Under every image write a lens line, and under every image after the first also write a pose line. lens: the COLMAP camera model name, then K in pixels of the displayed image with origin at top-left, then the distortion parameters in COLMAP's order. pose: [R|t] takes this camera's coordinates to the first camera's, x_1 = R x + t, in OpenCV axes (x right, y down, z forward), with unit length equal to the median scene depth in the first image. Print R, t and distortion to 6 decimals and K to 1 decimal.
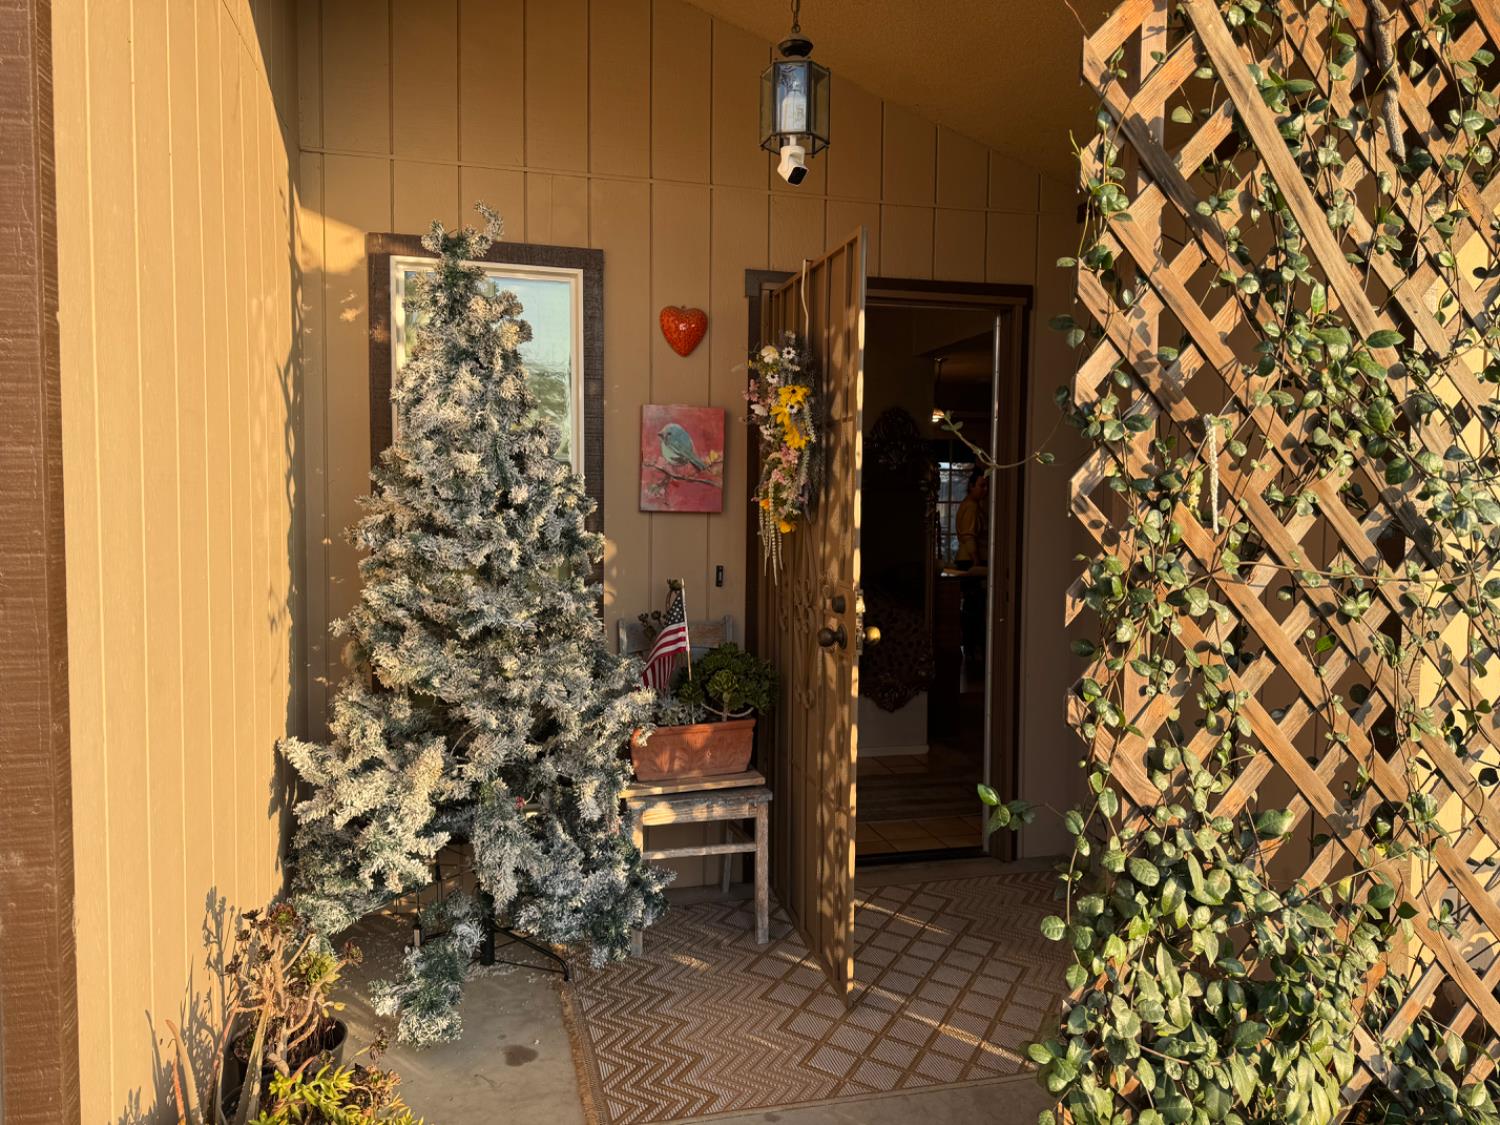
lens RADIAL K [[1035.3, 0, 737.7], [0, 1035.3, 563.4], [0, 0, 1]] dist [0.054774, -0.084580]
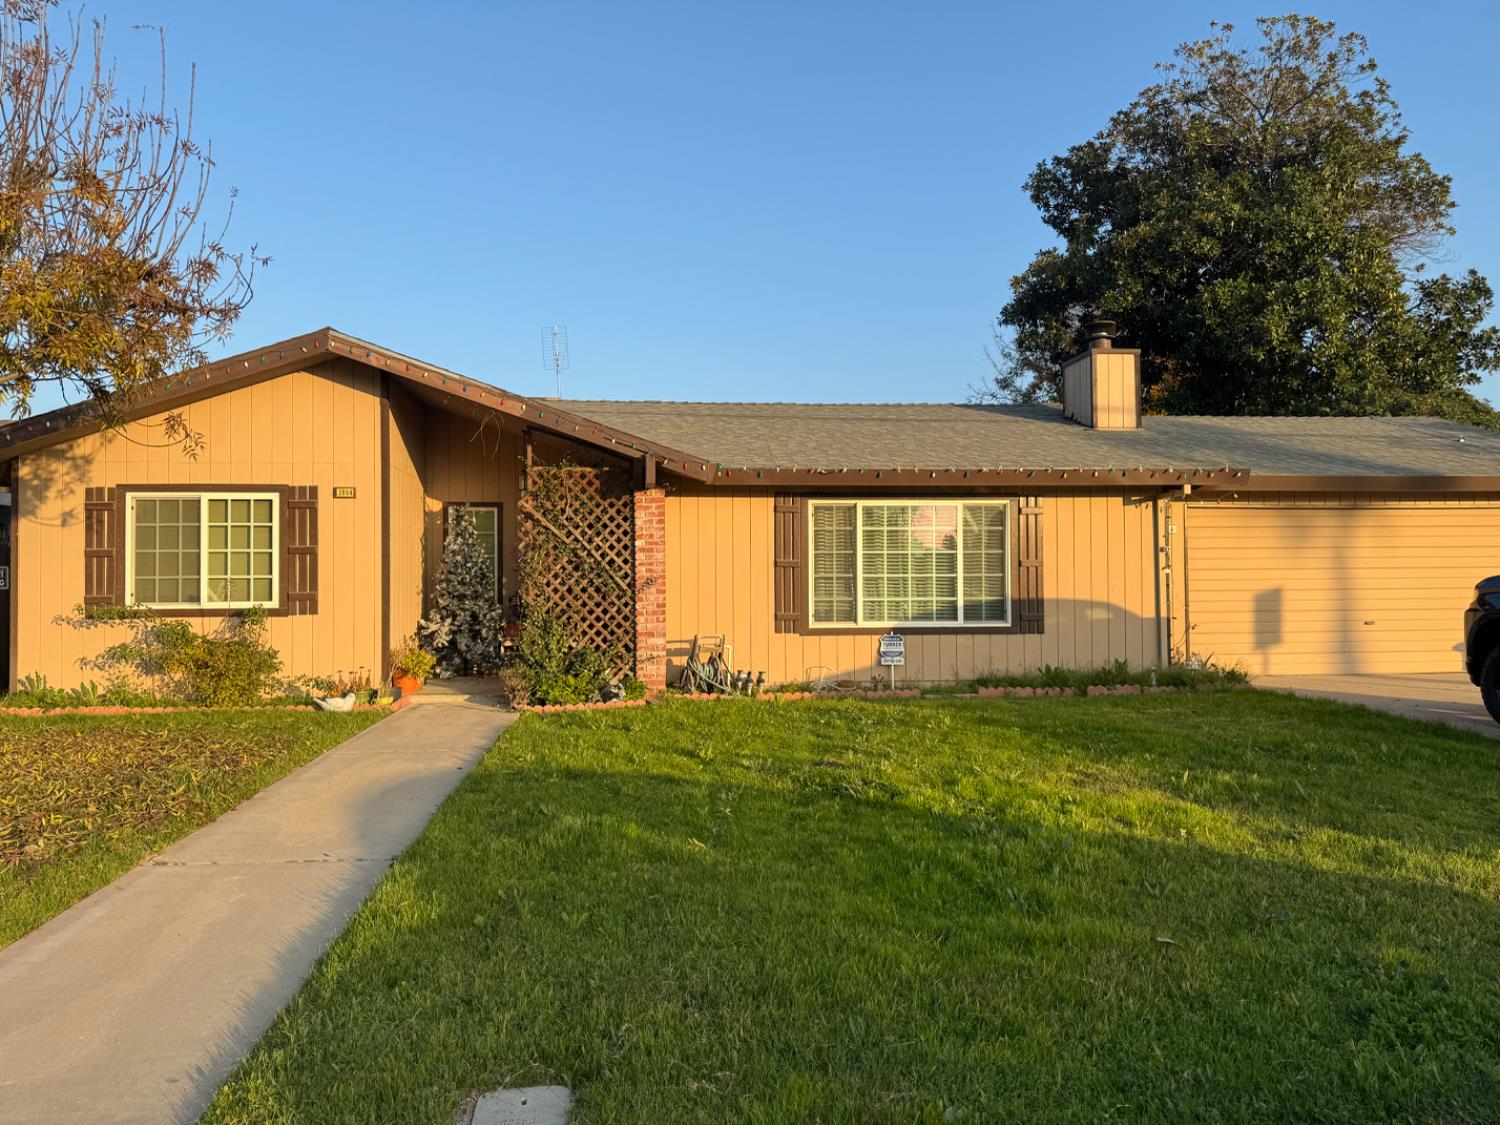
lens RADIAL K [[1048.5, 0, 750.2], [0, 1048.5, 567.0], [0, 0, 1]] dist [0.064516, -0.088234]
pose [[0.990619, -0.017677, -0.135504, 1.659199], [0.007442, 0.997105, -0.075676, 0.304852], [0.136450, 0.073958, 0.987882, -3.443351]]
